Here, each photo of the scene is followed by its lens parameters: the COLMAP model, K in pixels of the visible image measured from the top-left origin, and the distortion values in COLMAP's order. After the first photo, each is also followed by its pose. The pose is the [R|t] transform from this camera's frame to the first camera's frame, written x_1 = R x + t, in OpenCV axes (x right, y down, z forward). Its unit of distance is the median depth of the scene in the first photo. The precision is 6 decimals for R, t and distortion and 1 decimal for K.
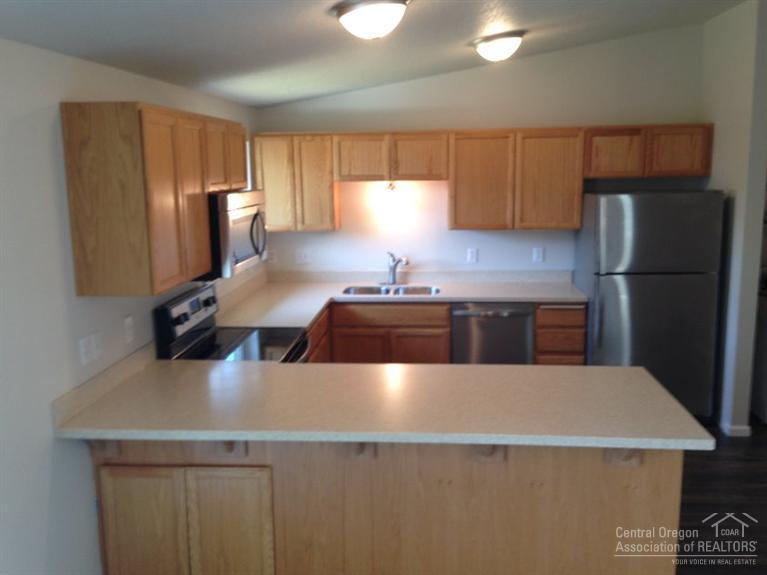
lens RADIAL K [[699.3, 0, 383.5], [0, 699.3, 287.5], [0, 0, 1]] dist [0.106054, -0.120771]
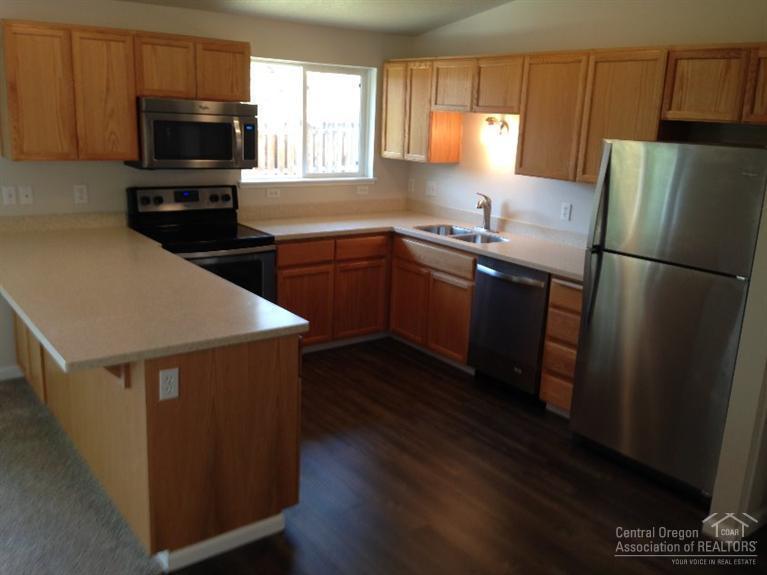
lens RADIAL K [[699.3, 0, 383.5], [0, 699.3, 287.5], [0, 0, 1]] dist [0.106054, -0.120771]
pose [[0.662754, 0.227921, -0.713308, 0.644593], [-0.187532, 0.972718, 0.136568, -0.035229], [0.724975, 0.043257, 0.687416, 0.306812]]
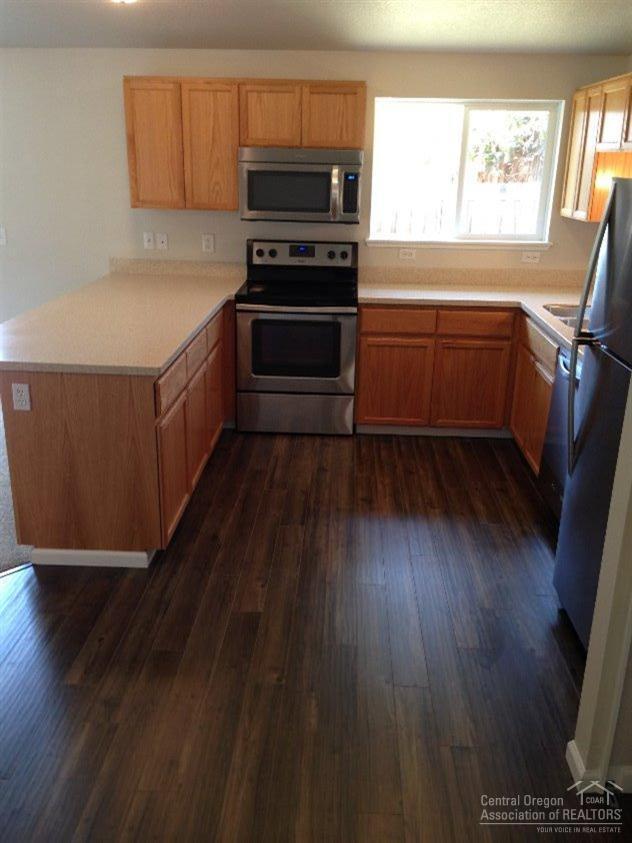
lens RADIAL K [[768.5, 0, 316.0], [0, 768.5, 421.5], [0, 0, 1]] dist [0.106054, -0.120771]
pose [[0.048690, 0.338622, -0.939662, 0.792159], [-0.203554, 0.924398, 0.322574, -0.097629], [0.977852, 0.175566, 0.113936, 0.689879]]
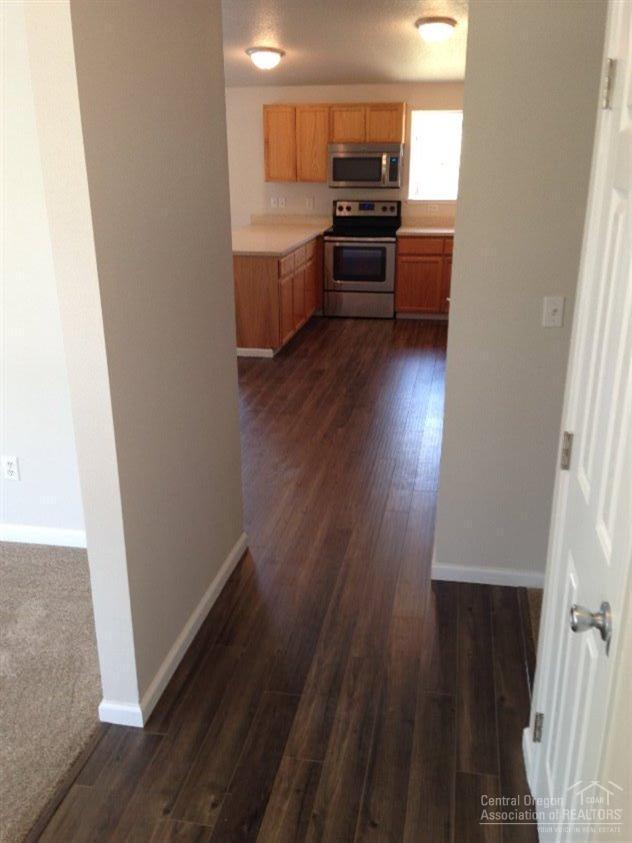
lens RADIAL K [[768.5, 0, 316.0], [0, 768.5, 421.5], [0, 0, 1]] dist [0.106054, -0.120771]
pose [[-0.091176, 0.344189, -0.934463, 1.454783], [-0.178283, 0.917569, 0.355361, -0.120820], [0.979746, 0.198999, -0.022297, 0.768431]]
